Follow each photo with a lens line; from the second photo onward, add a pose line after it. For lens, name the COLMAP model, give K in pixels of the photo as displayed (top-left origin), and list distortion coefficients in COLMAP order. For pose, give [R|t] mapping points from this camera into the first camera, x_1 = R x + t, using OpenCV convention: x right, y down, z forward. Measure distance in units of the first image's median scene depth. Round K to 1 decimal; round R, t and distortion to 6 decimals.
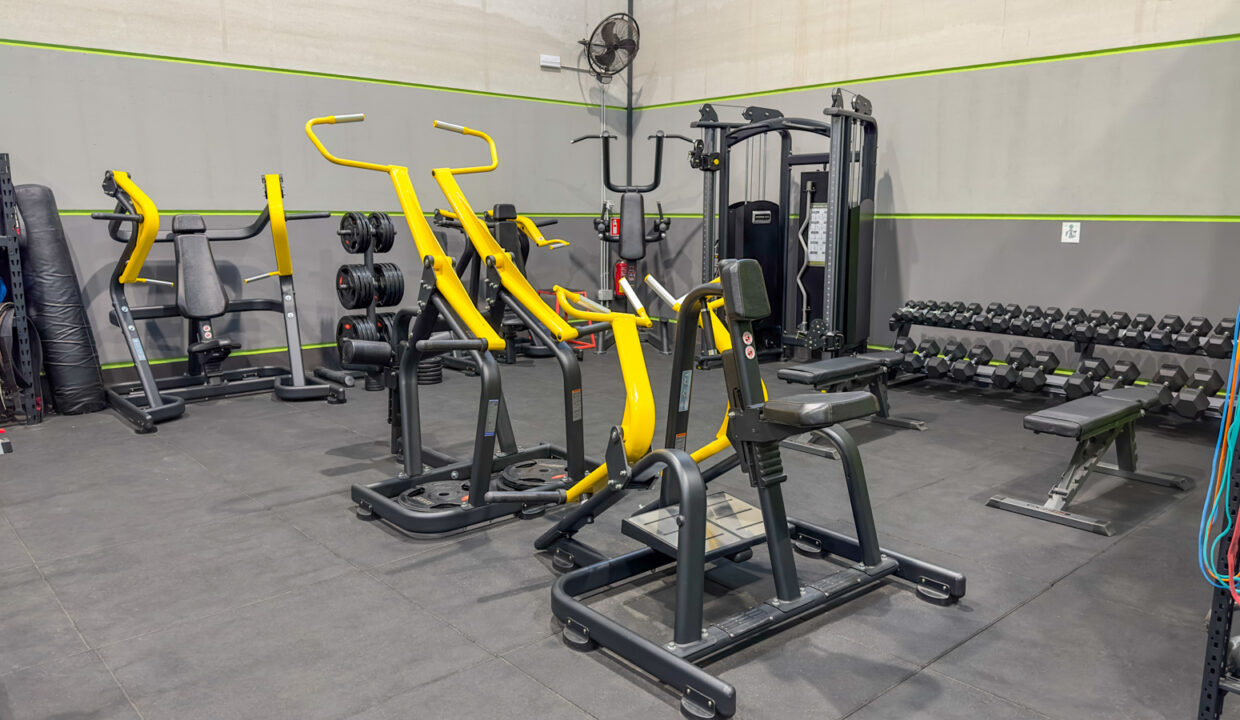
lens RADIAL K [[886.2, 0, 620.0], [0, 886.2, 360.0], [0, 0, 1]] dist [0.102292, -0.138757]
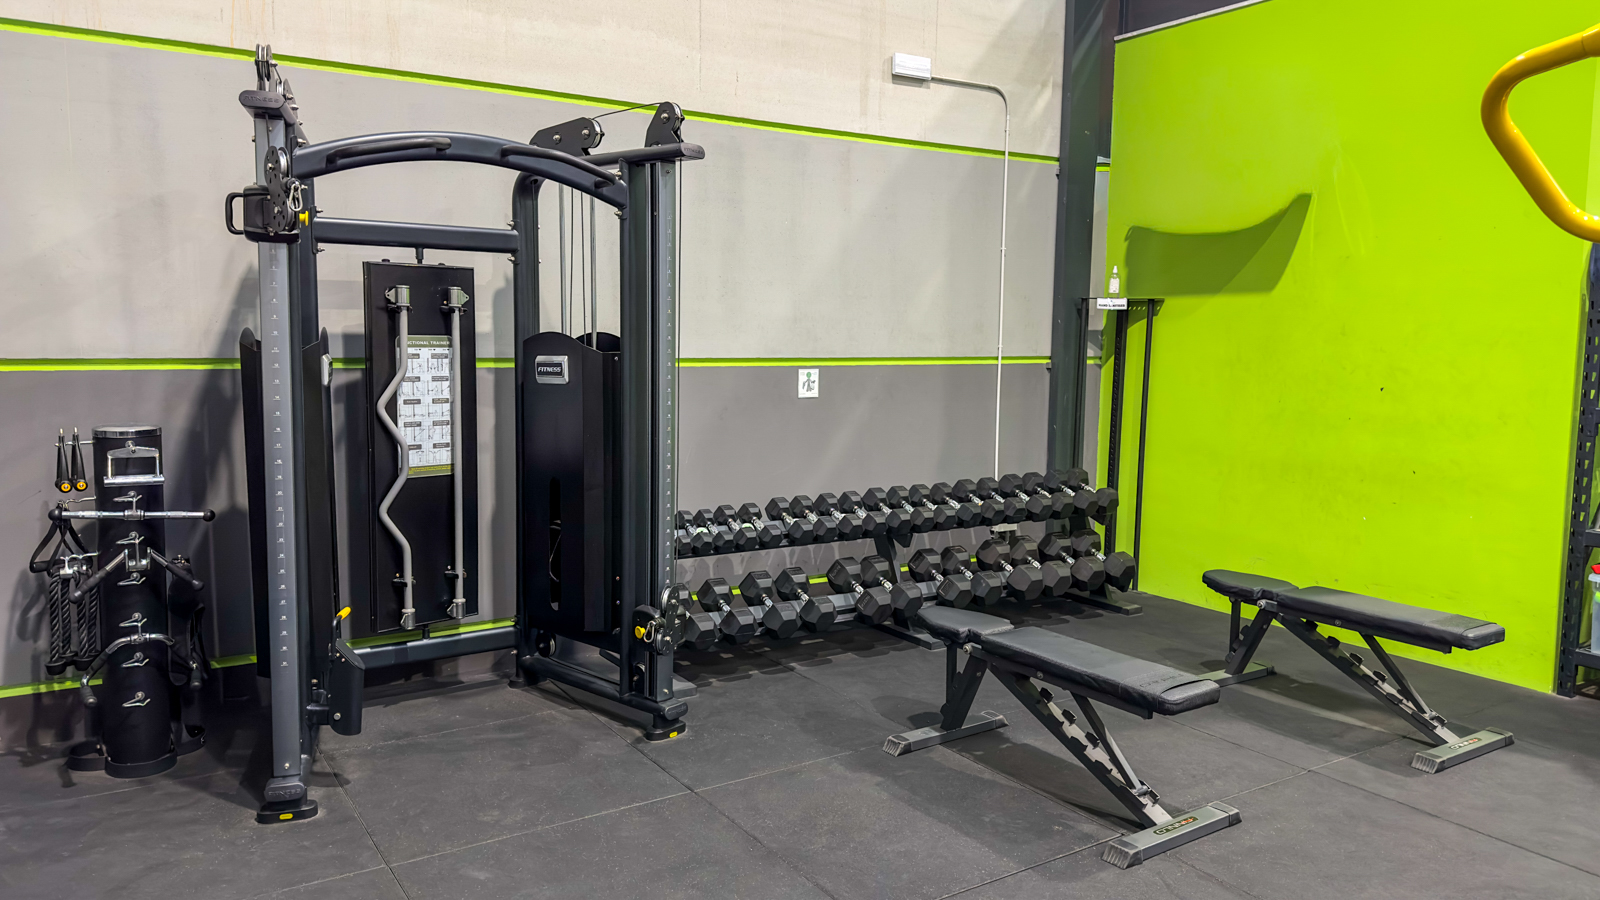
lens RADIAL K [[1111.9, 0, 801.5], [0, 1111.9, 441.7], [0, 0, 1]] dist [0.120911, -0.180851]
pose [[0.151477, -0.097718, 0.983619, -0.289286], [0.155223, 0.985107, 0.073961, -0.132676], [-0.976197, 0.141477, 0.164389, 0.715461]]
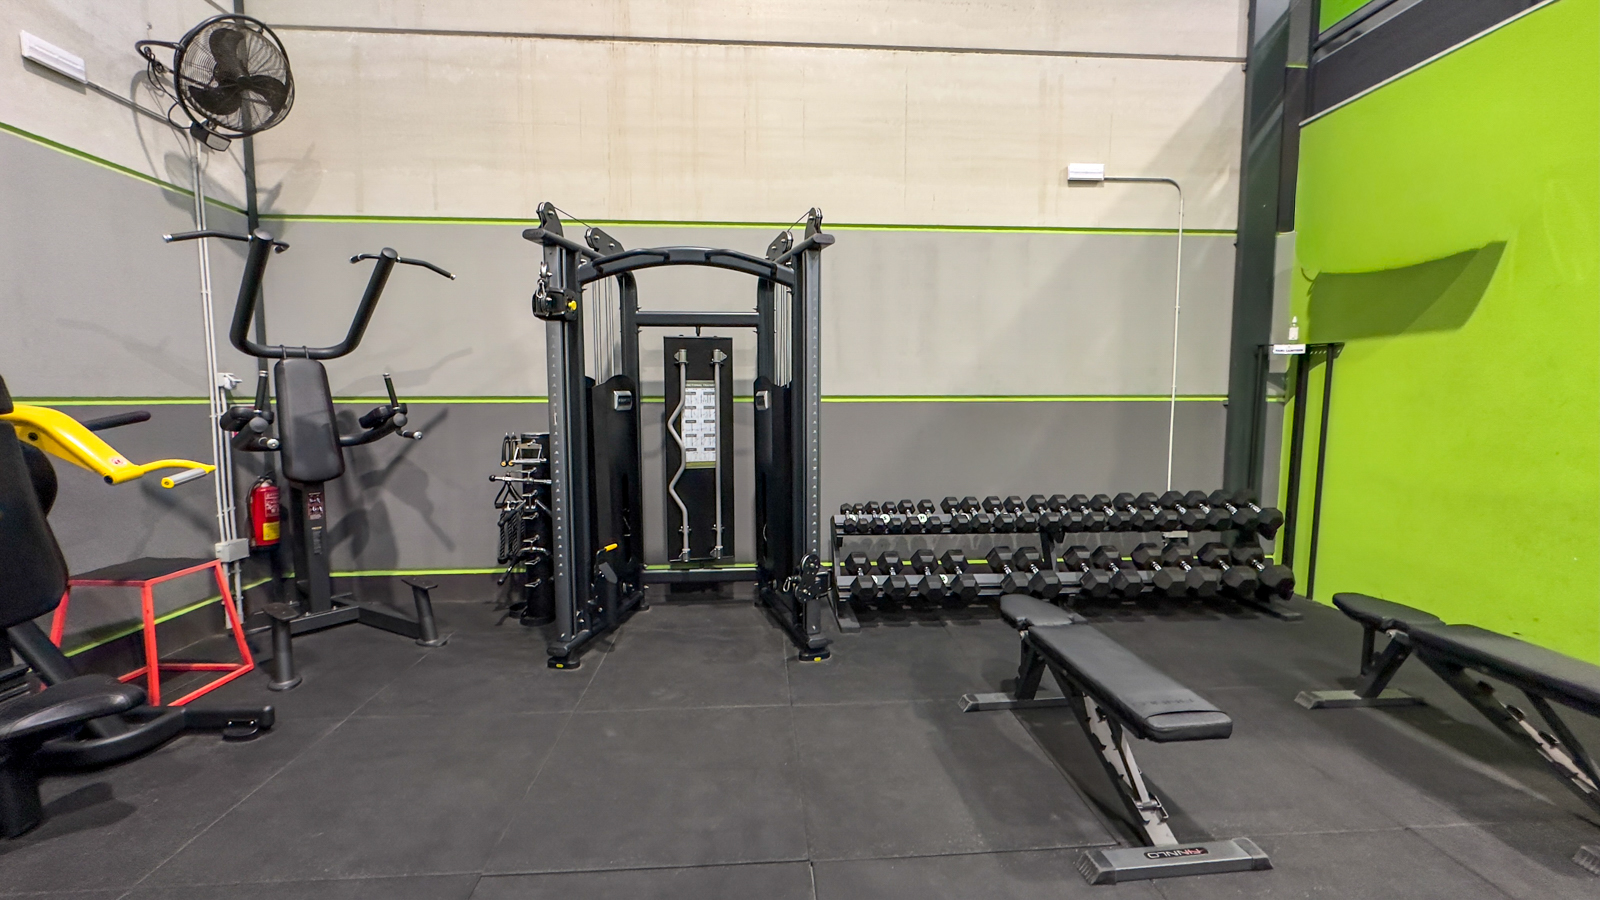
lens RADIAL K [[639.4, 0, 797.9], [0, 639.4, 446.8], [0, 0, 1]] dist [-0.009357, 0.004564]
pose [[0.617813, -0.067722, 0.783403, -0.123896], [0.135261, 0.990587, -0.021038, -0.099383], [-0.774604, 0.118962, 0.621158, 0.613128]]
